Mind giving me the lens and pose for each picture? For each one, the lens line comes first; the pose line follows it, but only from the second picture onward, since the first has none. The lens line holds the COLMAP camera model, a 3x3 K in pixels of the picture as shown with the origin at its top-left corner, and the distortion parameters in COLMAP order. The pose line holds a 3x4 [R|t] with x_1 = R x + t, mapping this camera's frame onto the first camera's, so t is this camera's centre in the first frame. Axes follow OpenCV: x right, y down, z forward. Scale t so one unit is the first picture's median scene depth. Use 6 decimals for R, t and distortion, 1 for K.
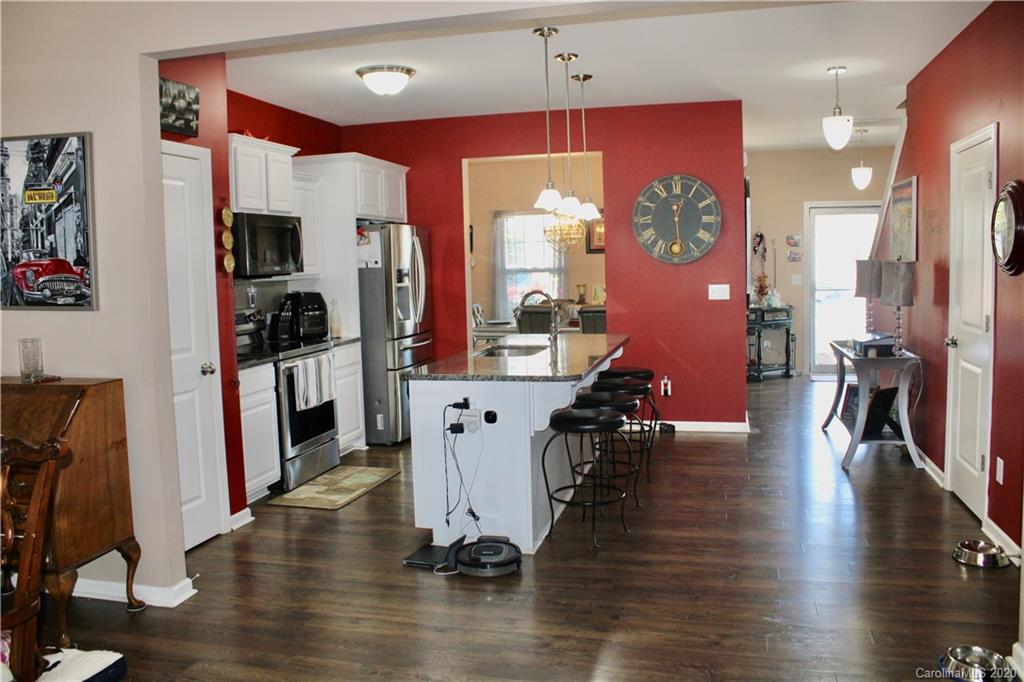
lens RADIAL K [[839.1, 0, 506.3], [0, 839.1, 338.4], [0, 0, 1]] dist [-0.103655, 0.025927]
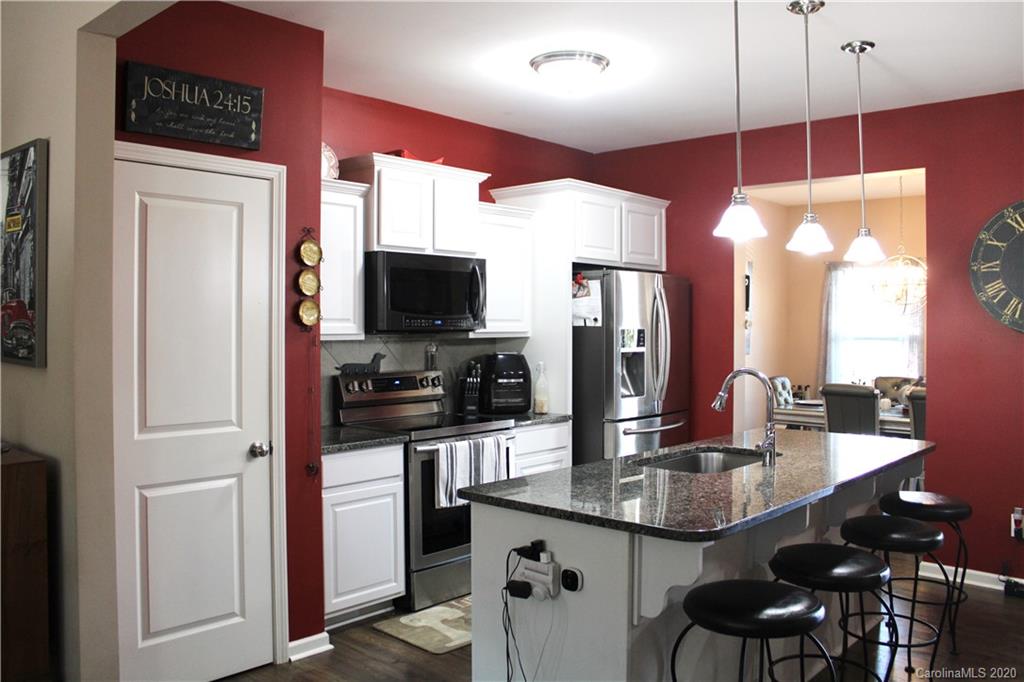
lens RADIAL K [[839.1, 0, 517.5], [0, 839.1, 341.9], [0, 0, 1]] dist [-0.103655, 0.025927]
pose [[0.888769, 0.039566, -0.456644, 0.155981], [-0.068962, 0.996470, -0.047881, -0.033008], [0.453138, 0.074046, 0.888360, 0.326422]]
